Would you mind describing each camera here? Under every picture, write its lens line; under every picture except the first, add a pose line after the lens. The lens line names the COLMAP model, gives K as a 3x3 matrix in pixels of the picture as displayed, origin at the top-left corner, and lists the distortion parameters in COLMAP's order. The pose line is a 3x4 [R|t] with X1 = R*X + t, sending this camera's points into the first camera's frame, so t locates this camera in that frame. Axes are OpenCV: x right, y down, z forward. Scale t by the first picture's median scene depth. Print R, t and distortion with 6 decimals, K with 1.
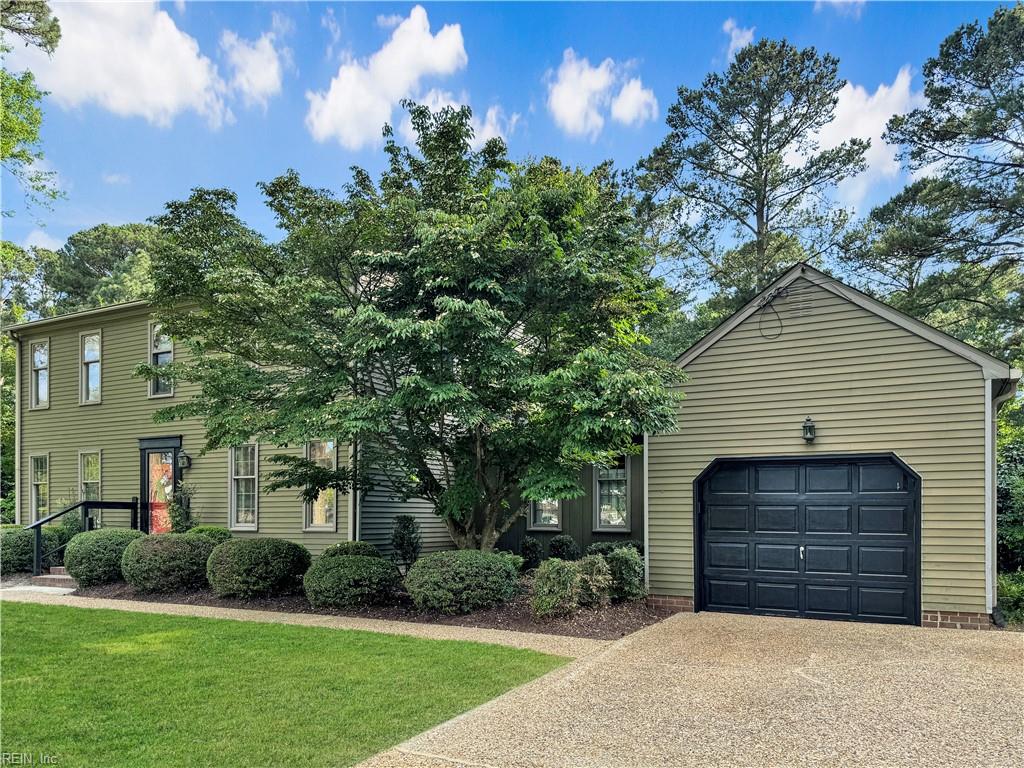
lens RADIAL K [[741.8, 0, 512.5], [0, 741.8, 516.0], [0, 0, 1]] dist [0.008686, 0.002963]
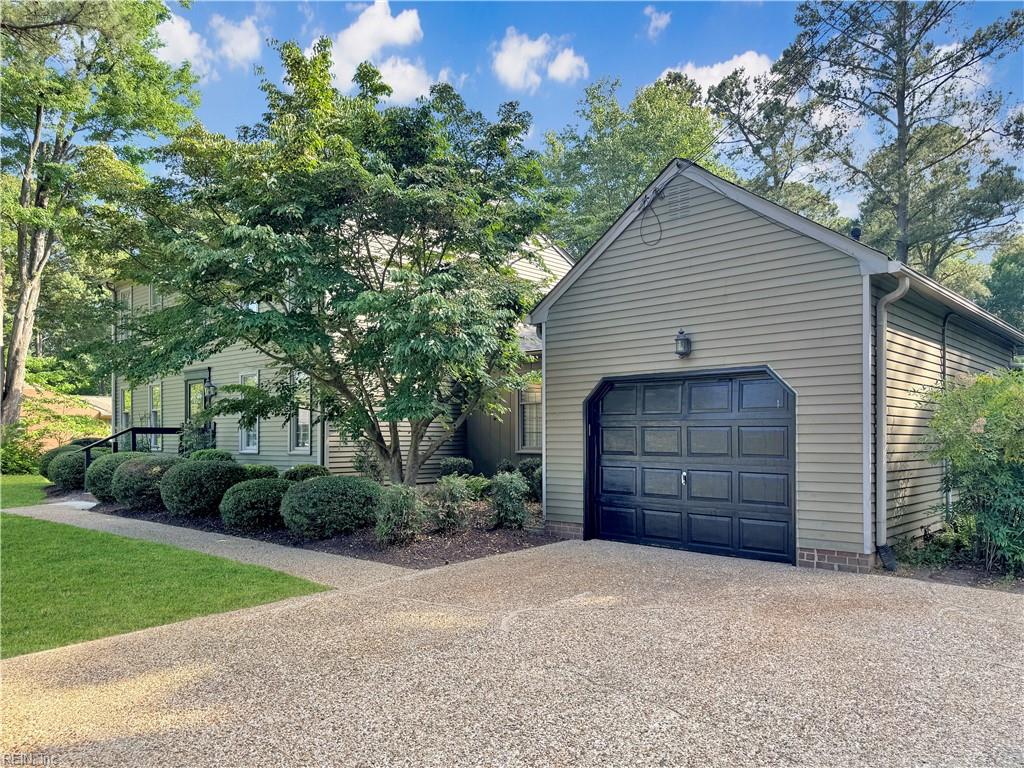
lens RADIAL K [[706.7, 0, 564.0], [0, 706.7, 436.0], [0, 0, 1]] dist [0.087342, -0.130858]
pose [[0.970722, -0.006561, -0.240115, 0.449775], [0.007083, 0.999974, 0.001312, -0.005271], [0.240100, -0.002974, 0.970744, 0.120971]]
